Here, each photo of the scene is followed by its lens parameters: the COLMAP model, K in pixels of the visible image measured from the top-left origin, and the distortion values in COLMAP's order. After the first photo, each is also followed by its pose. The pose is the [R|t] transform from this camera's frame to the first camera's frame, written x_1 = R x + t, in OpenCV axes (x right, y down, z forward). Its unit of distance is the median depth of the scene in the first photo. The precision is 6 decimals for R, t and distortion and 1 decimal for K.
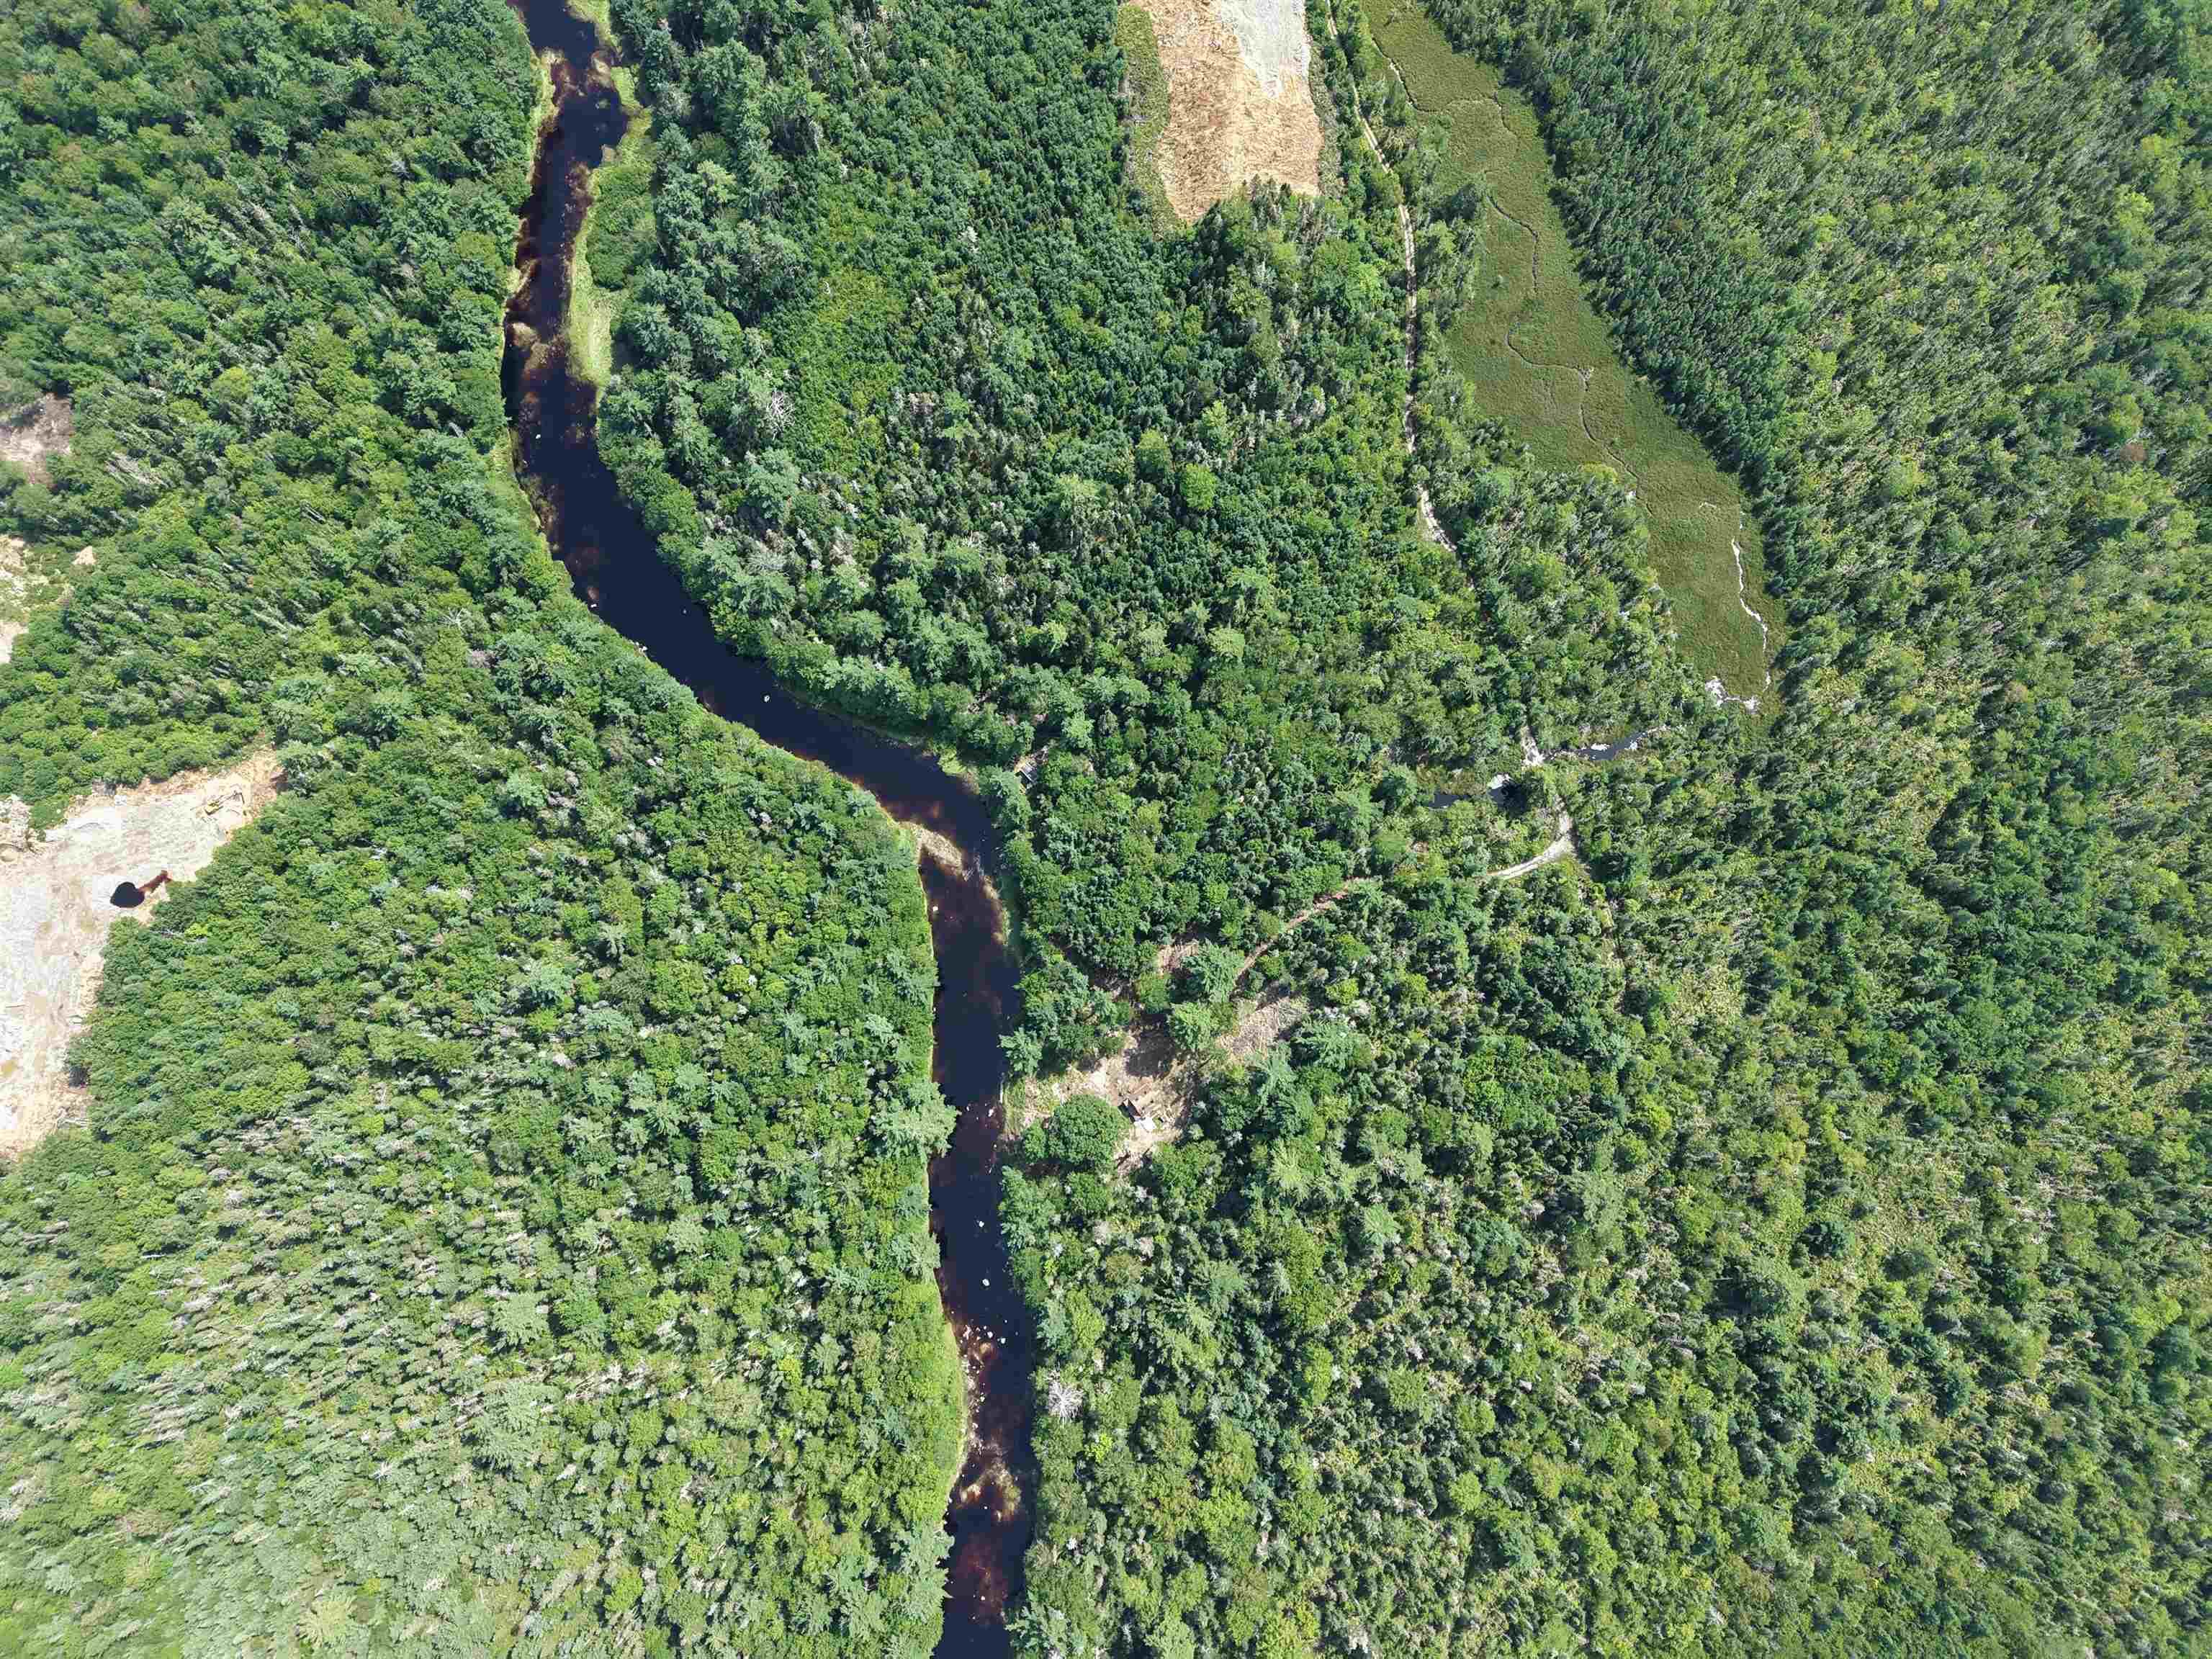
lens RADIAL K [[1409.1, 0, 1106.0], [0, 1409.1, 829.5], [0, 0, 1]] dist [0.047773, -0.055539]
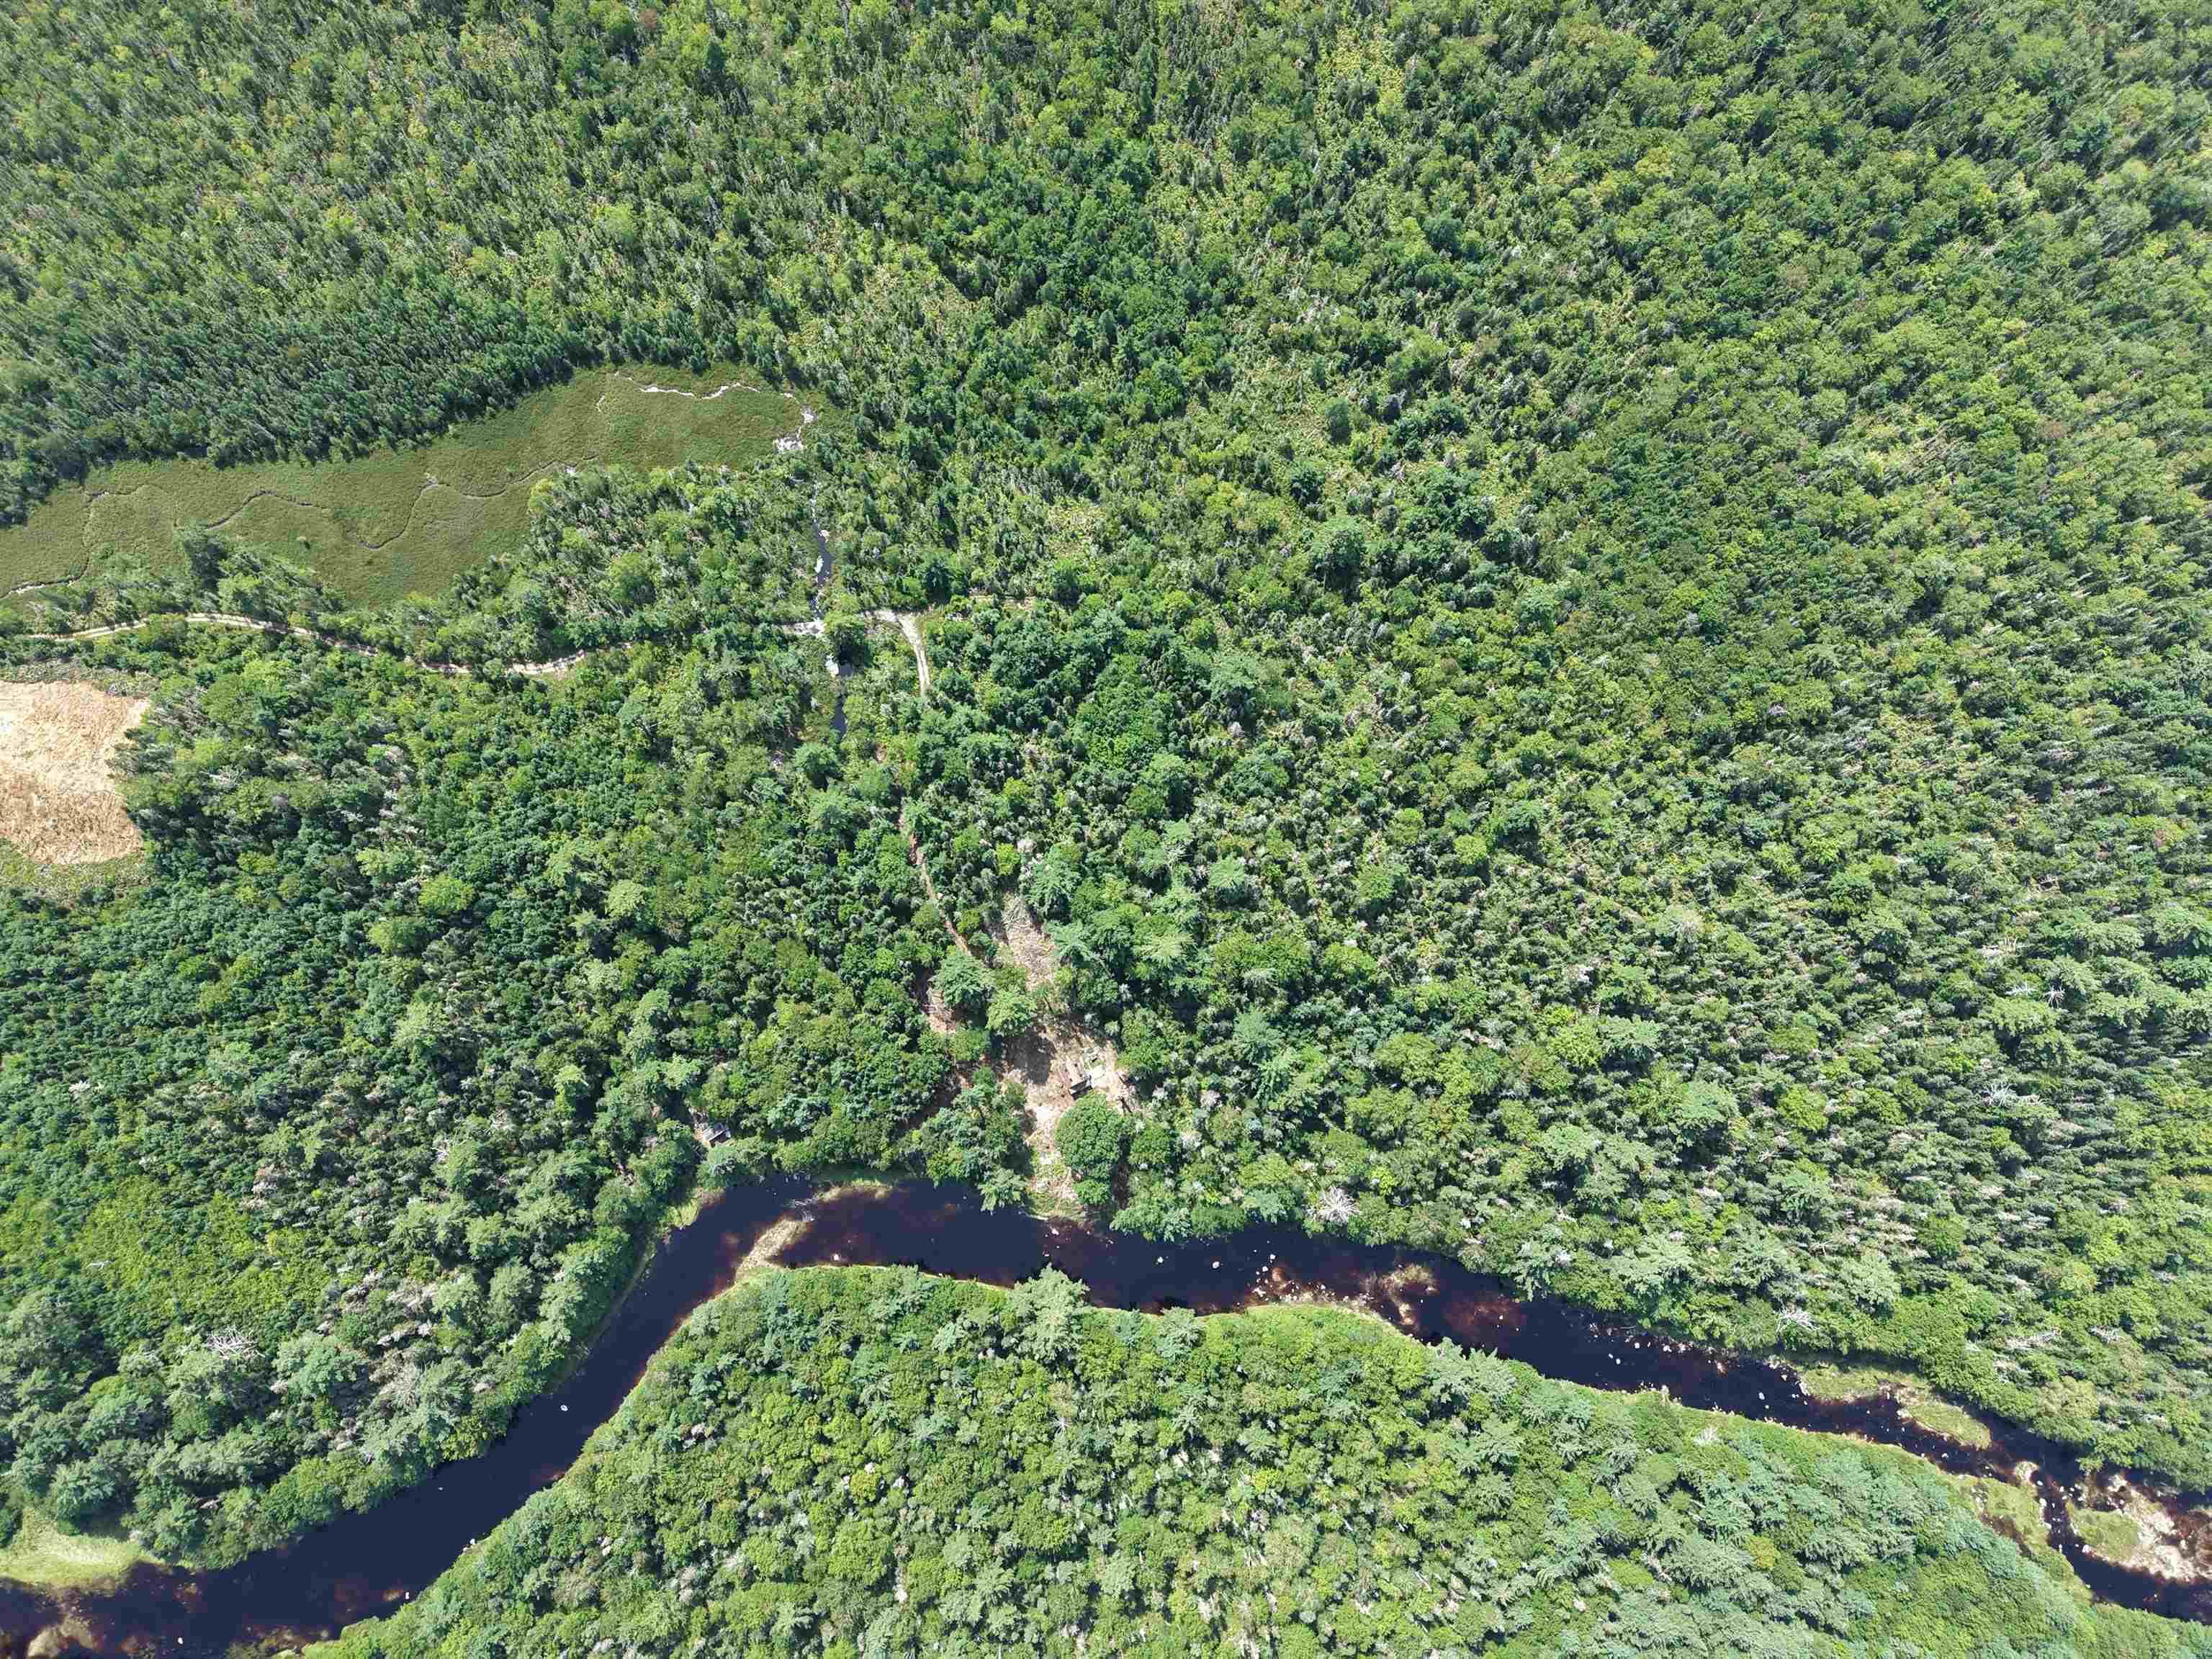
lens RADIAL K [[1491.0, 0, 1106.0], [0, 1491.0, 829.5], [0, 0, 1]] dist [0.047559, -0.072435]
pose [[0.180883, -0.963744, 0.196162, -0.009058], [0.960735, 0.215814, 0.174392, -0.007471], [-0.210404, 0.156915, 0.964939, -0.055283]]
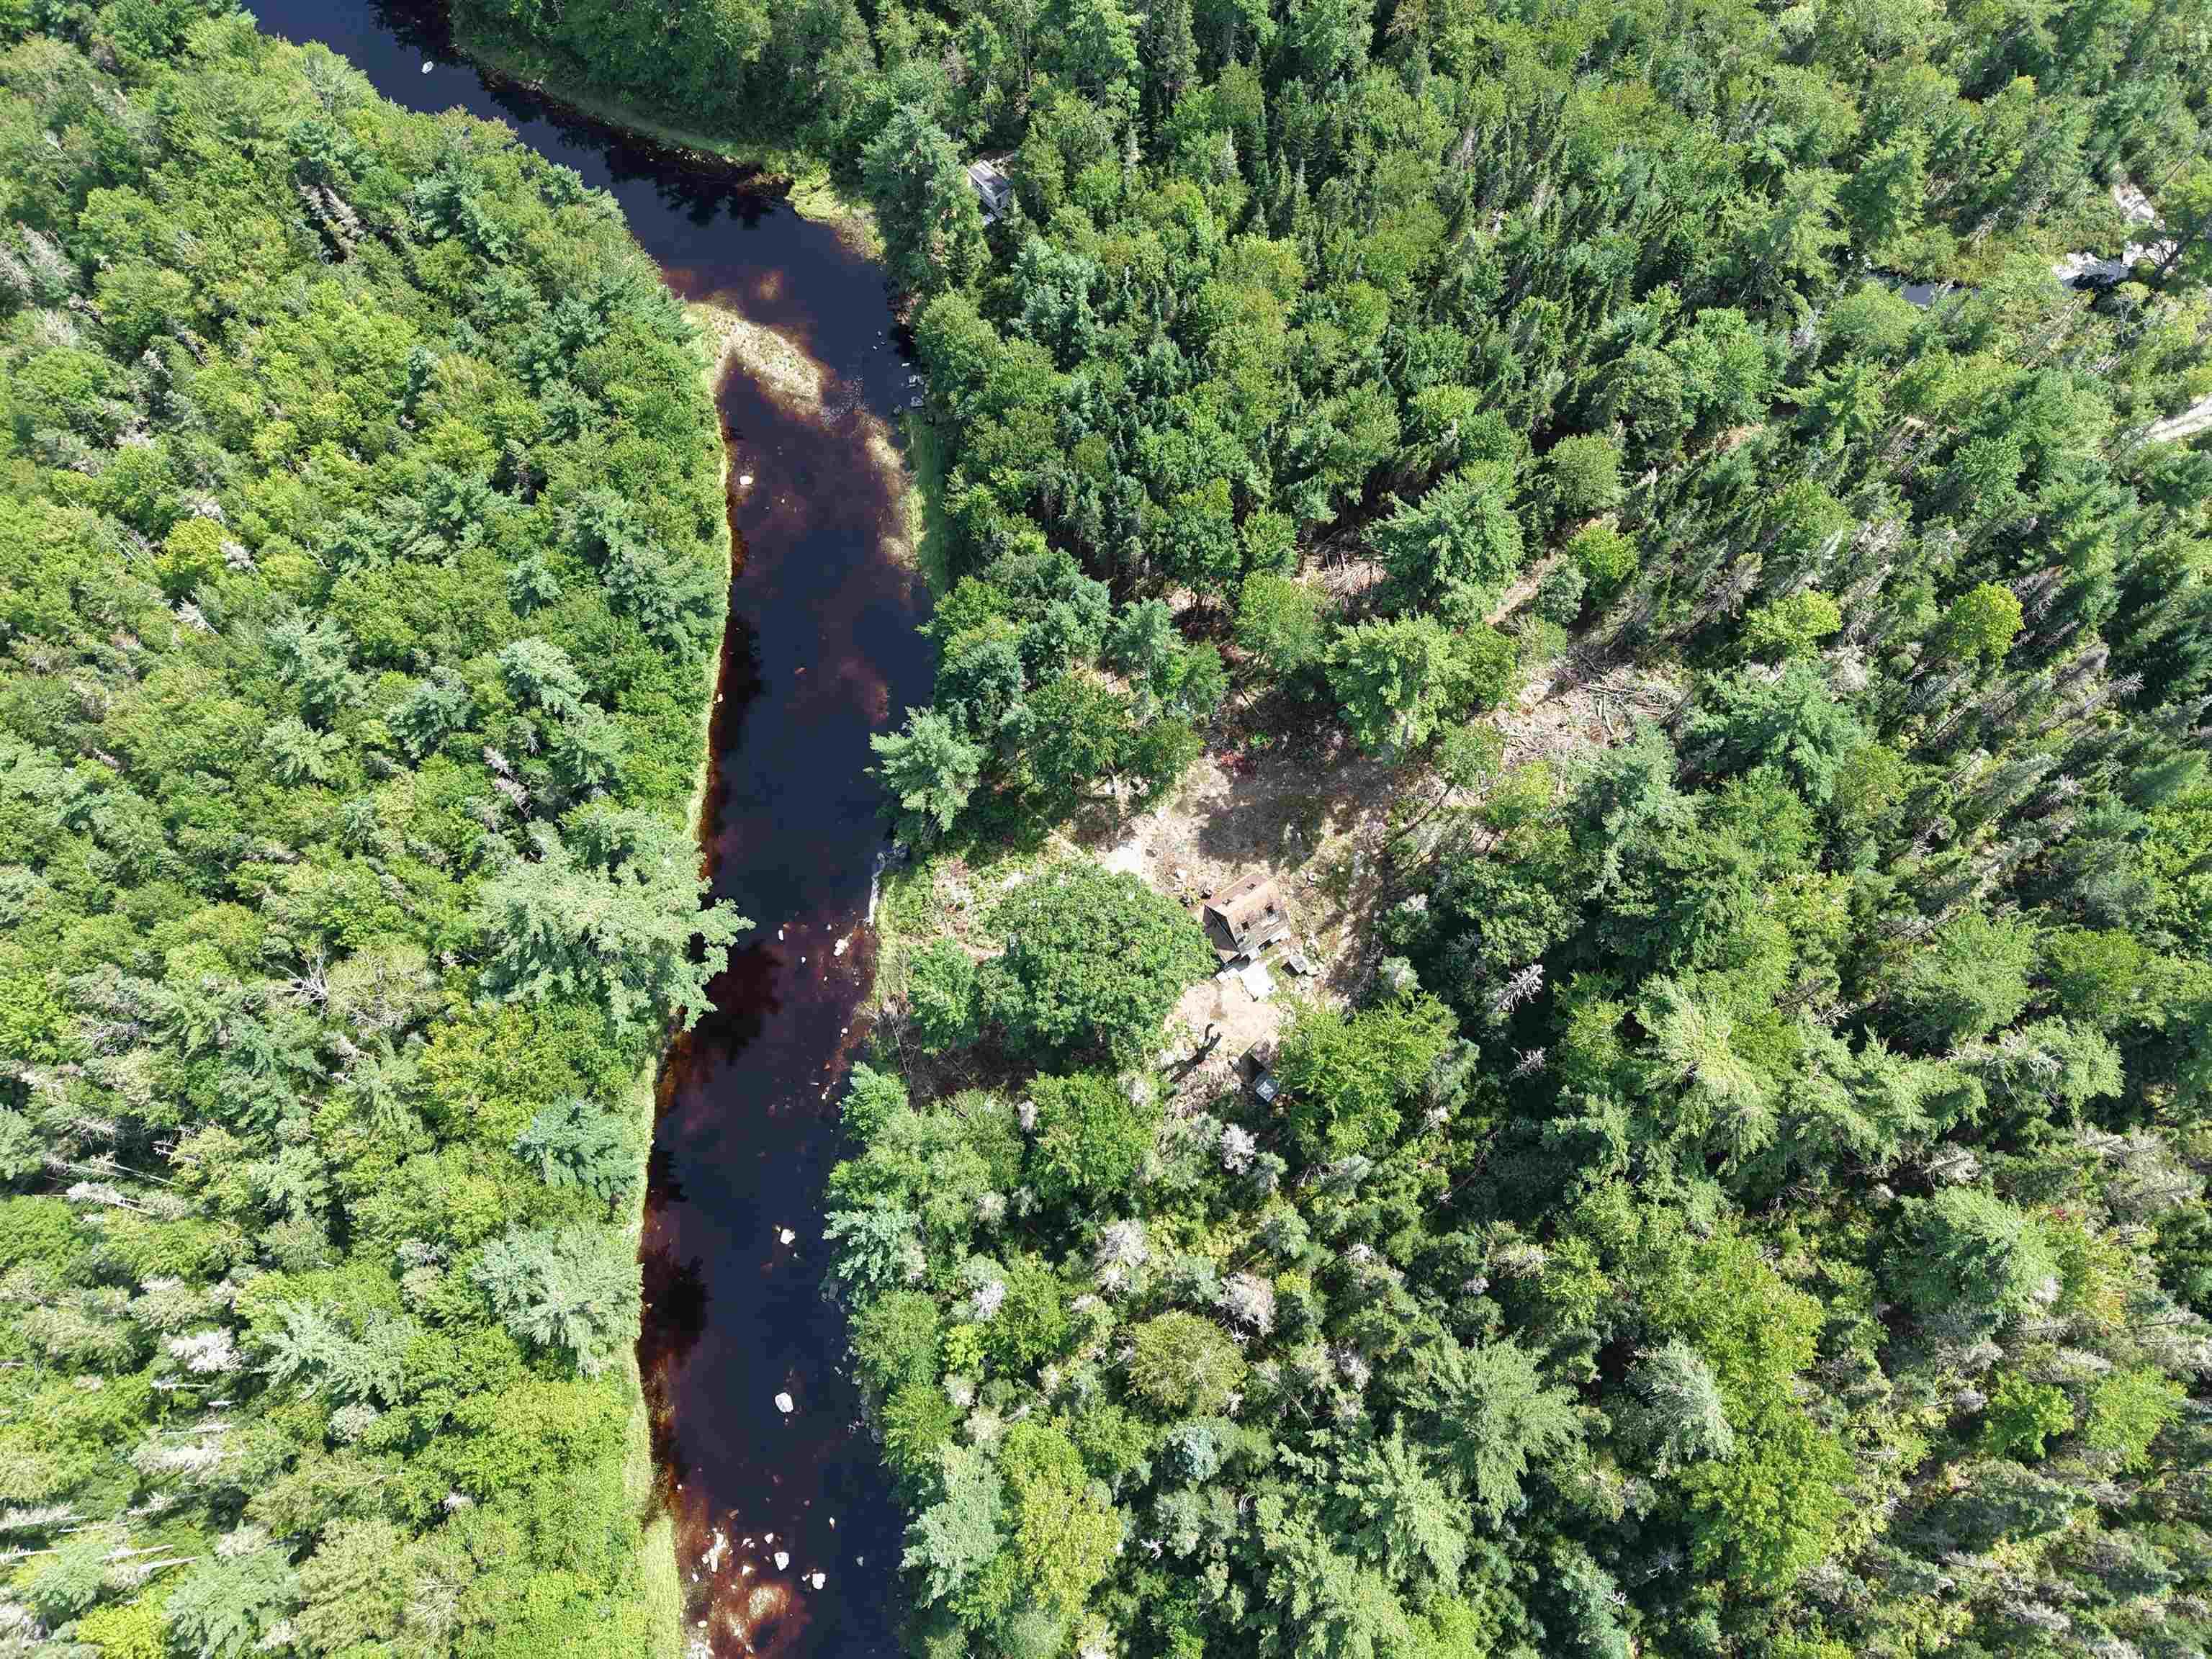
lens RADIAL K [[1491.0, 0, 1106.0], [0, 1491.0, 829.5], [0, 0, 1]] dist [0.047559, -0.072435]
pose [[0.999159, 0.040271, -0.007716, -0.007826], [-0.040989, 0.985849, -0.162545, 0.229726], [0.001061, 0.162724, 0.986671, 0.593583]]
